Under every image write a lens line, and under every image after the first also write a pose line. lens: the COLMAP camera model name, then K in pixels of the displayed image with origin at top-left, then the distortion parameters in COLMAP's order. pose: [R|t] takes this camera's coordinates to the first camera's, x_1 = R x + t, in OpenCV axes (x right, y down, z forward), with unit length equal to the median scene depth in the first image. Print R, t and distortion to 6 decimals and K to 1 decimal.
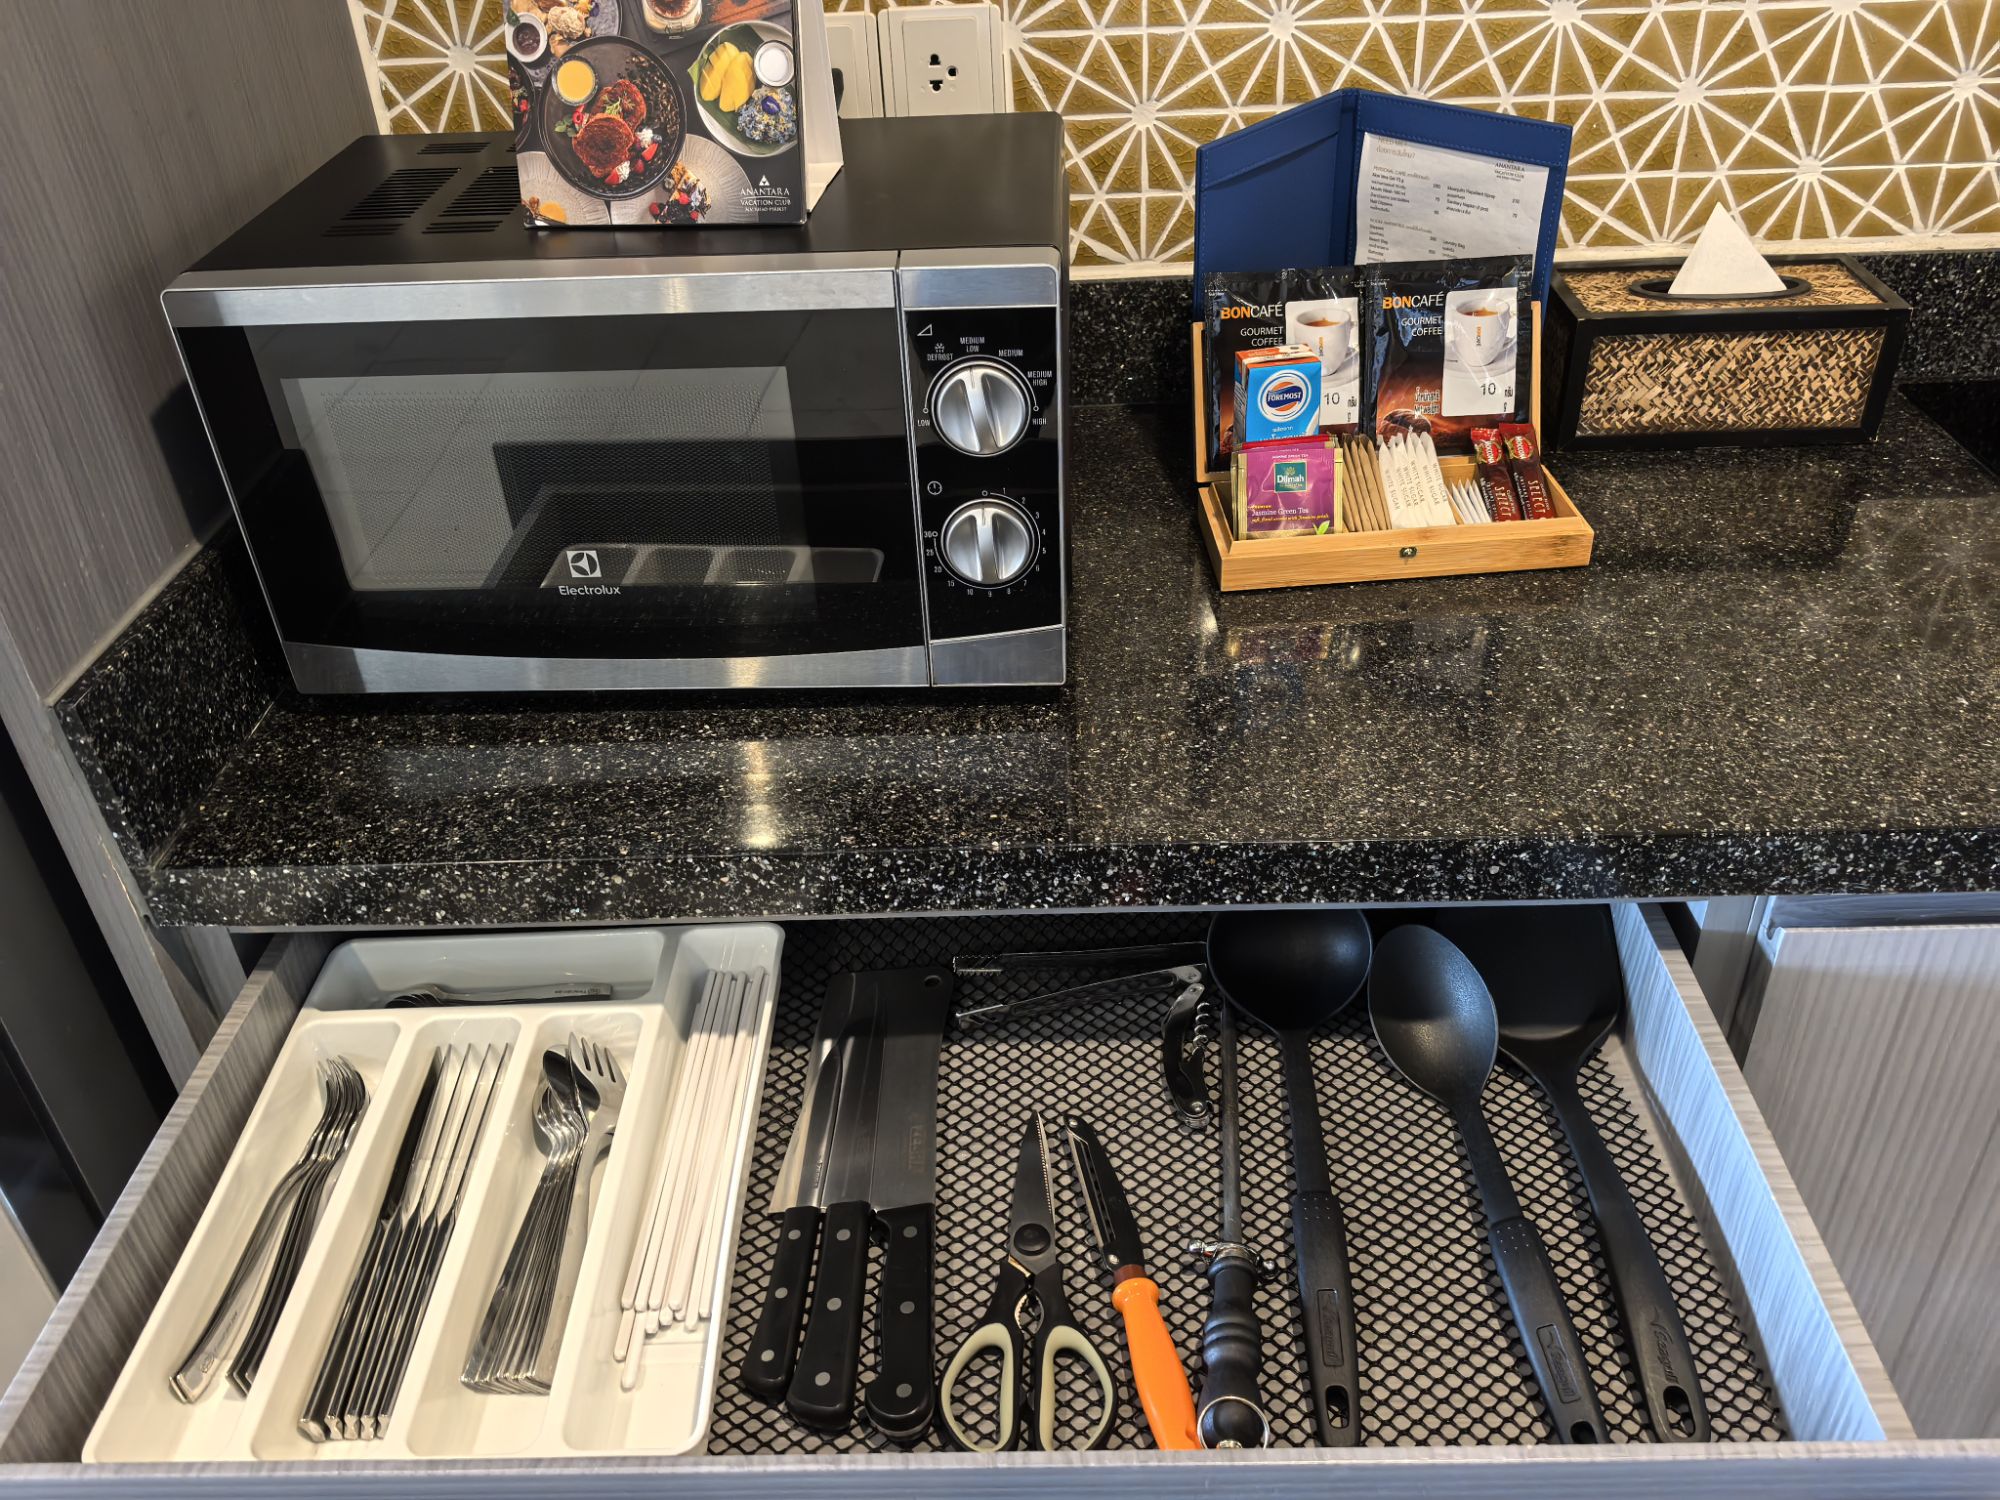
lens RADIAL K [[1608.4, 0, 1000.0], [0, 1608.4, 750.0], [0, 0, 1]] dist [-0.002432, -0.004544]
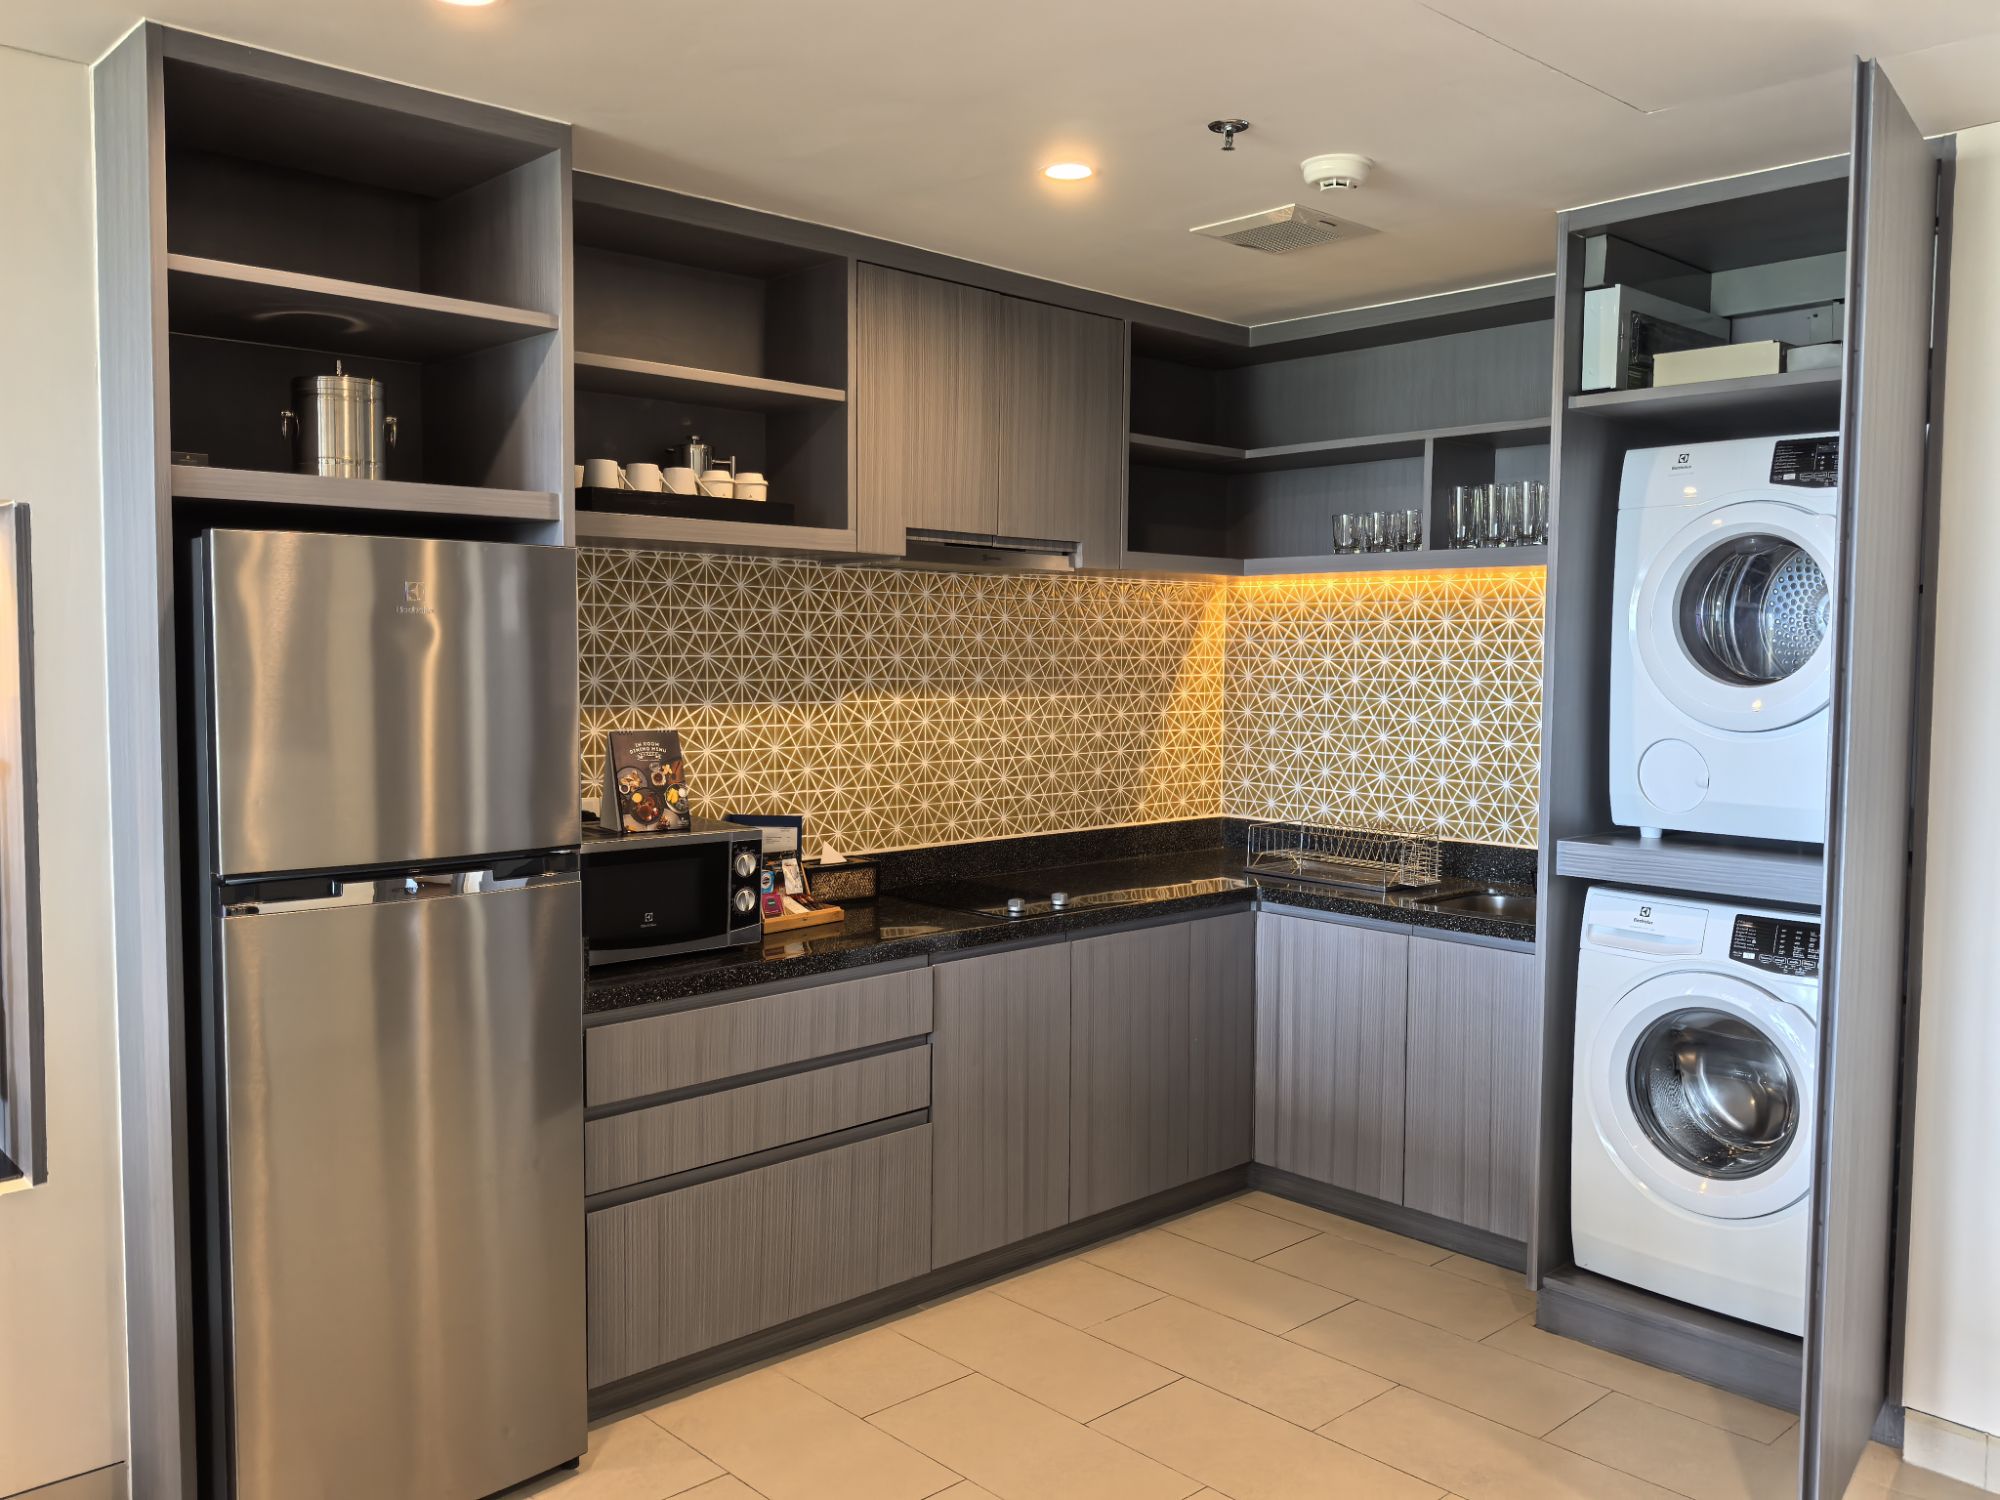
lens RADIAL K [[1608.4, 0, 1000.0], [0, 1608.4, 750.0], [0, 0, 1]] dist [-0.002432, -0.004544]
pose [[0.711304, 0.004839, 0.702868, -1.931690], [0.359336, 0.856920, -0.369548, 1.022476], [-0.604090, 0.515427, 0.607792, -1.623313]]
